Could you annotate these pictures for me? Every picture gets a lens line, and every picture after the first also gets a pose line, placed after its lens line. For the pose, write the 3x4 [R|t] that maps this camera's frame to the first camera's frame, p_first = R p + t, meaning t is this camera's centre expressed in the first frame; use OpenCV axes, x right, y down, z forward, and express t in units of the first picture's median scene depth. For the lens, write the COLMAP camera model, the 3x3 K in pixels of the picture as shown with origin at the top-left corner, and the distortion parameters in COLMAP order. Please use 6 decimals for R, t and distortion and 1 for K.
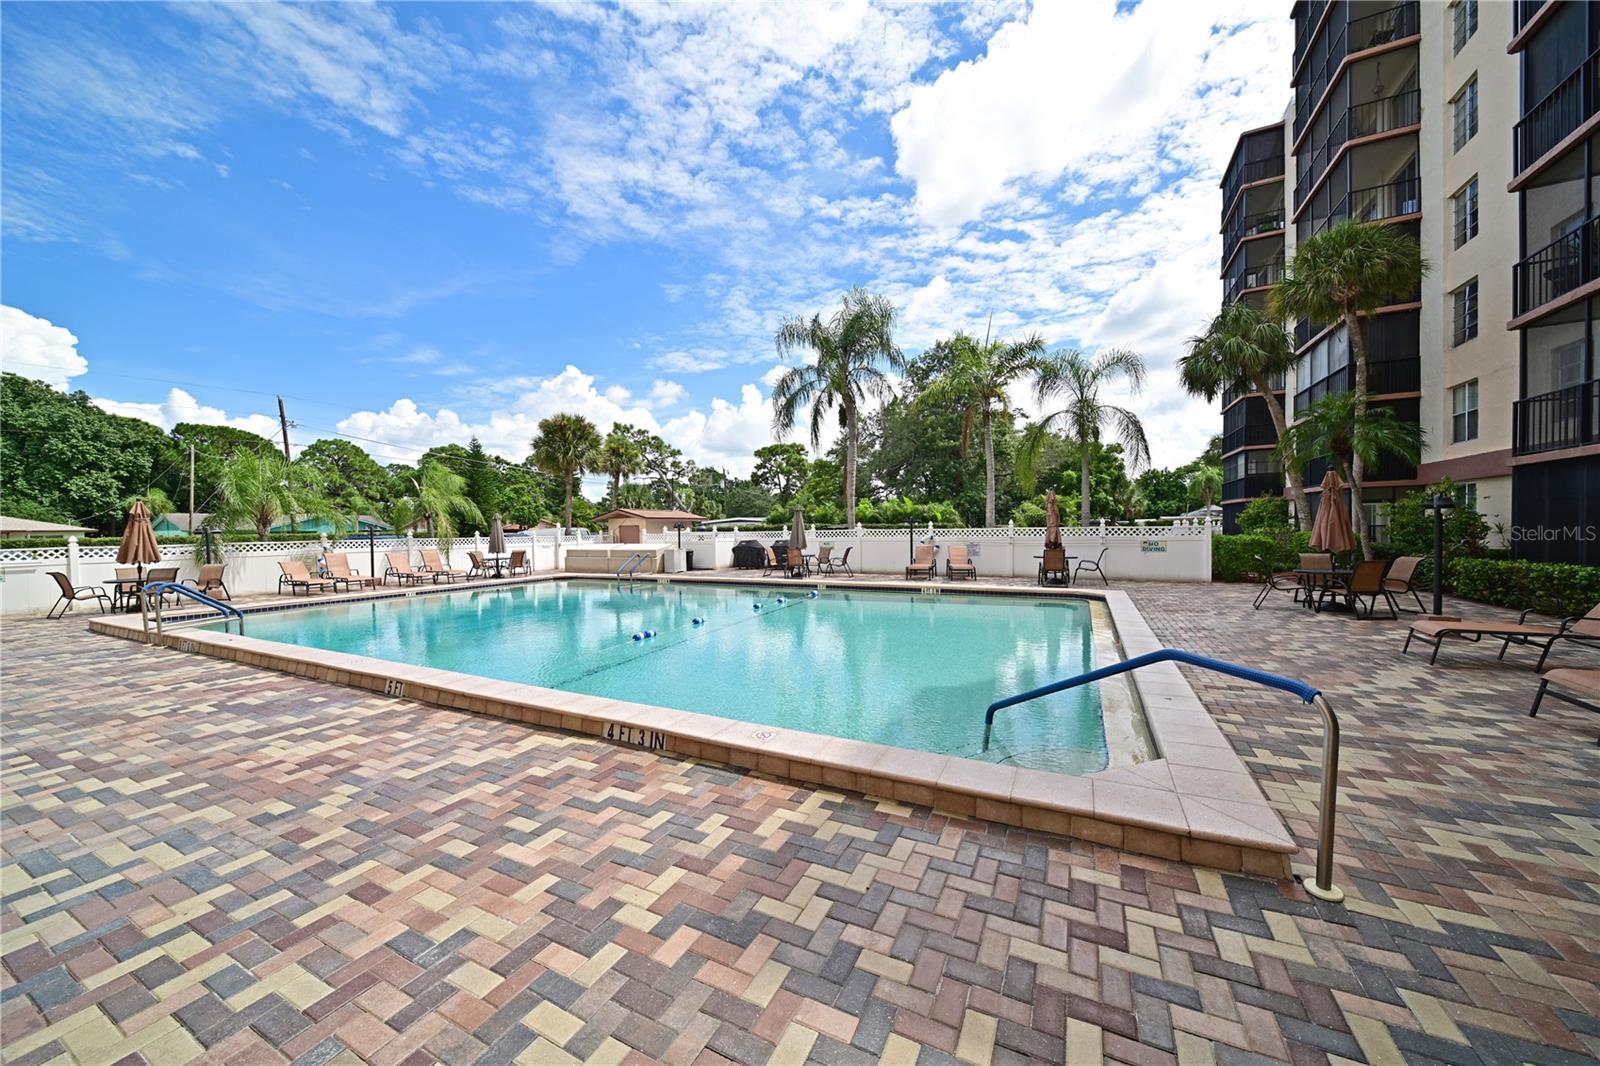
lens RADIAL K [[563.8, 0, 796.8], [0, 563.8, 529.9], [0, 0, 1]] dist [-0.001074, -0.000134]
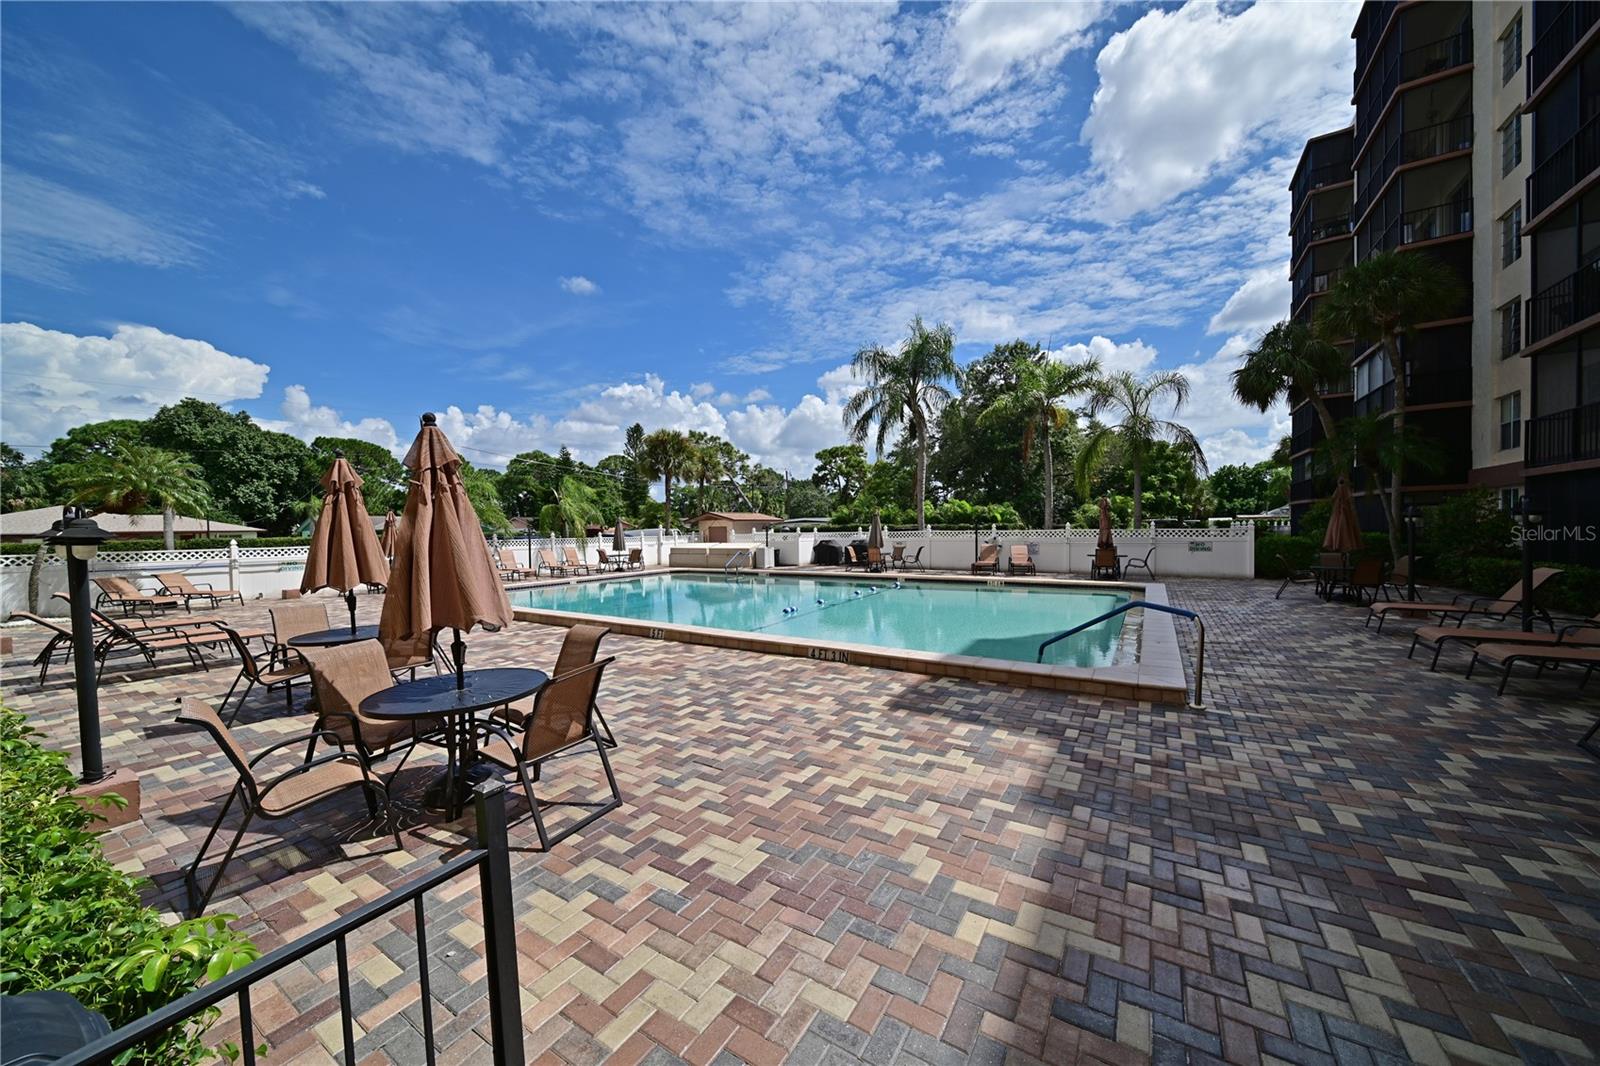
lens RADIAL K [[565.4, 0, 793.3], [0, 565.4, 530.9], [0, 0, 1]] dist [0.001625, -0.000063]
pose [[0.995051, -0.000379, -0.099364, -0.041850], [0.000767, 0.999992, 0.003867, -0.004544], [0.099362, -0.003924, 0.995044, -0.139858]]
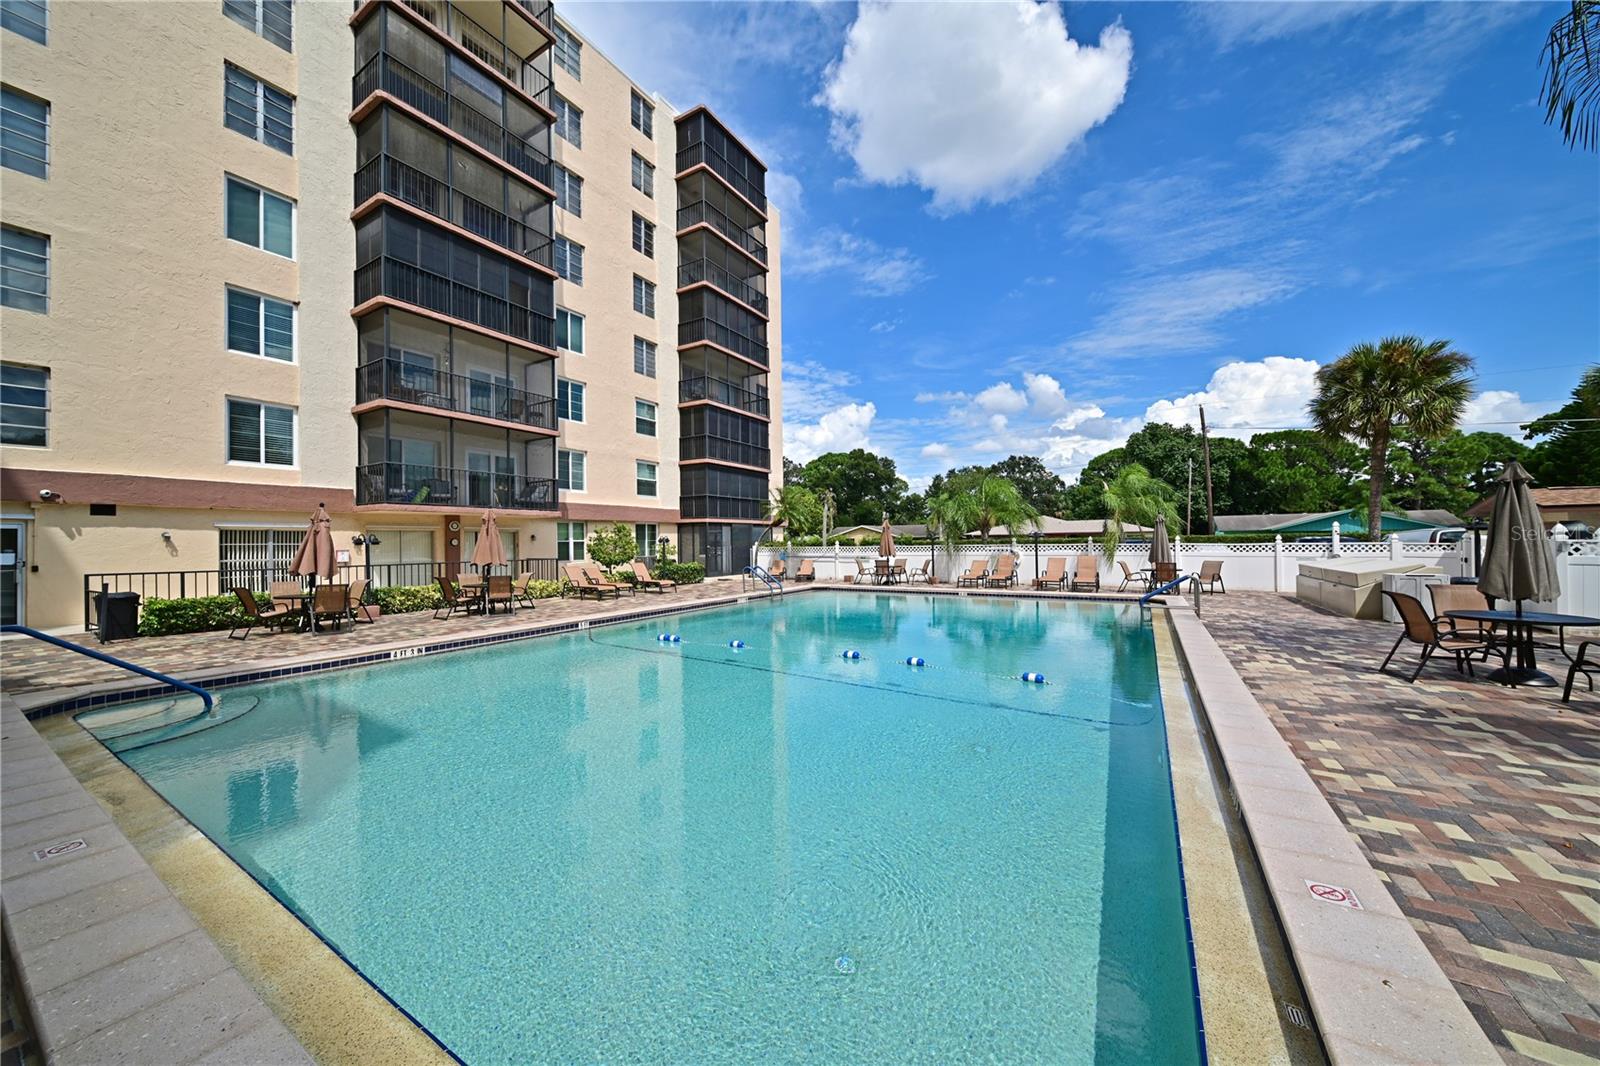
lens RADIAL K [[565.4, 0, 793.3], [0, 565.4, 530.9], [0, 0, 1]] dist [0.001625, -0.000063]
pose [[-0.091795, -0.009582, -0.995732, 0.256660], [0.016337, 0.999805, -0.011127, -0.003234], [0.995644, -0.017289, -0.091620, 0.496209]]
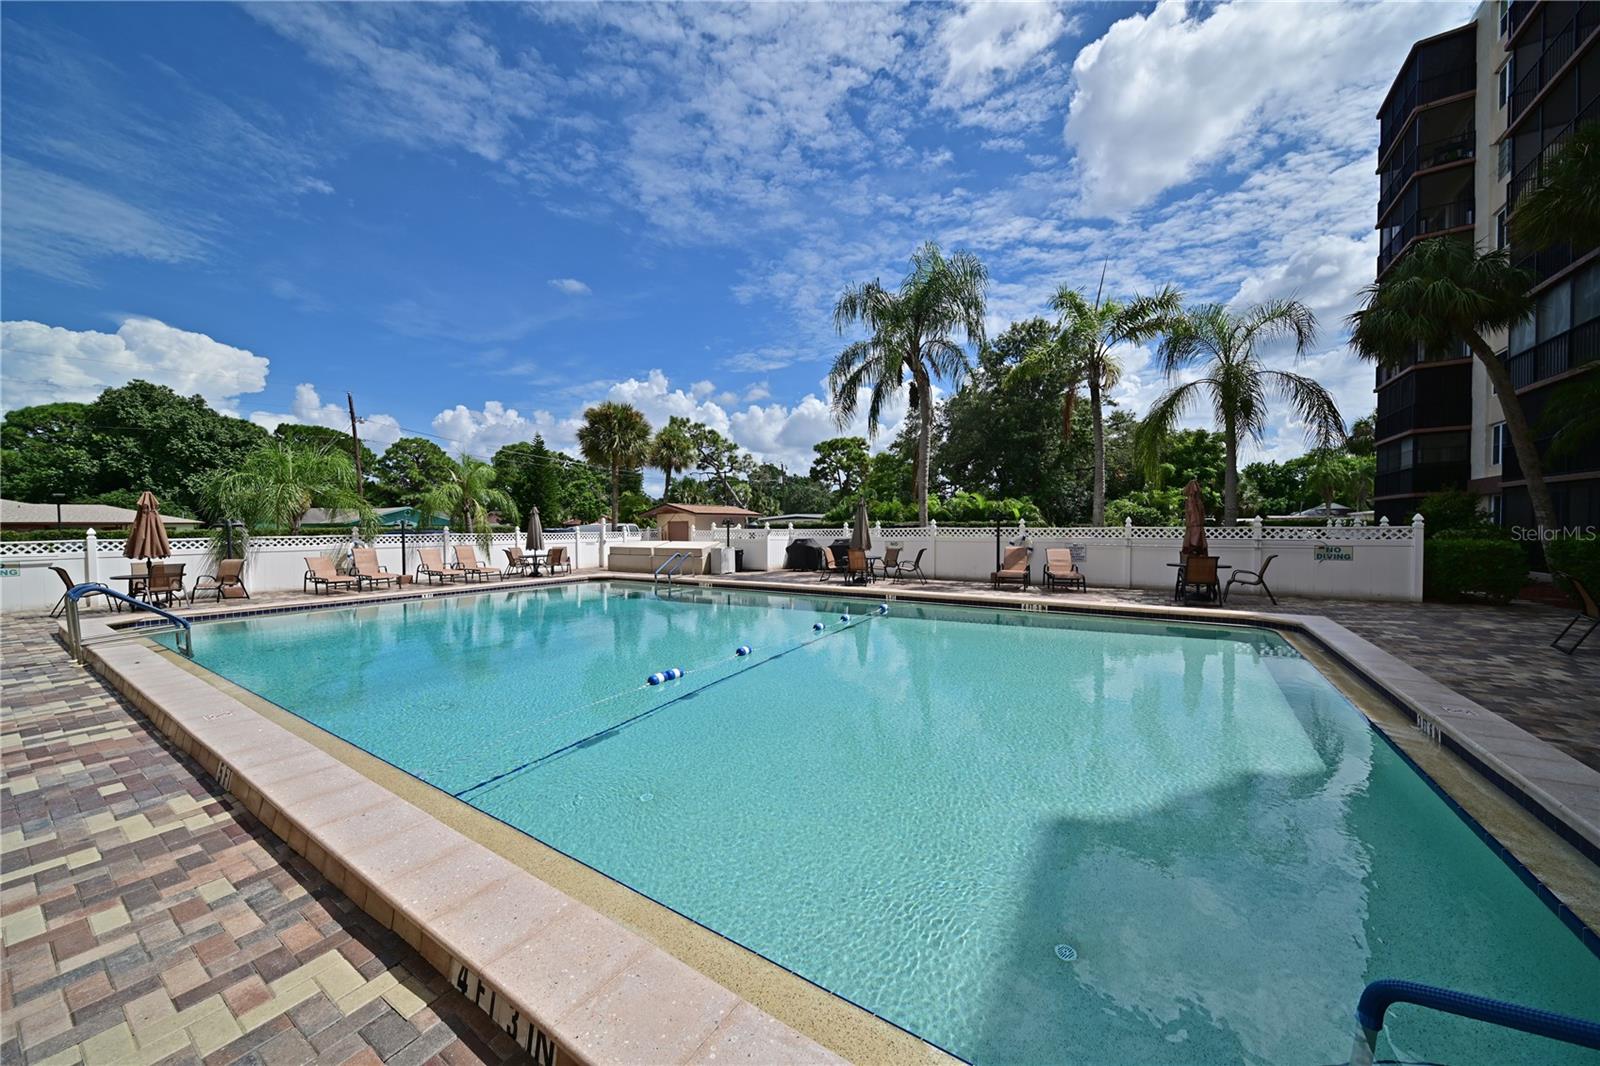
lens RADIAL K [[560.7, 0, 791.8], [0, 560.7, 531.0], [0, 0, 1]] dist [-0.002766, -0.000013]
pose [[0.993515, 0.008406, -0.113388, -0.005005], [-0.007604, 0.999943, 0.007510, -0.000274], [0.113445, -0.006599, 0.993522, 0.118453]]
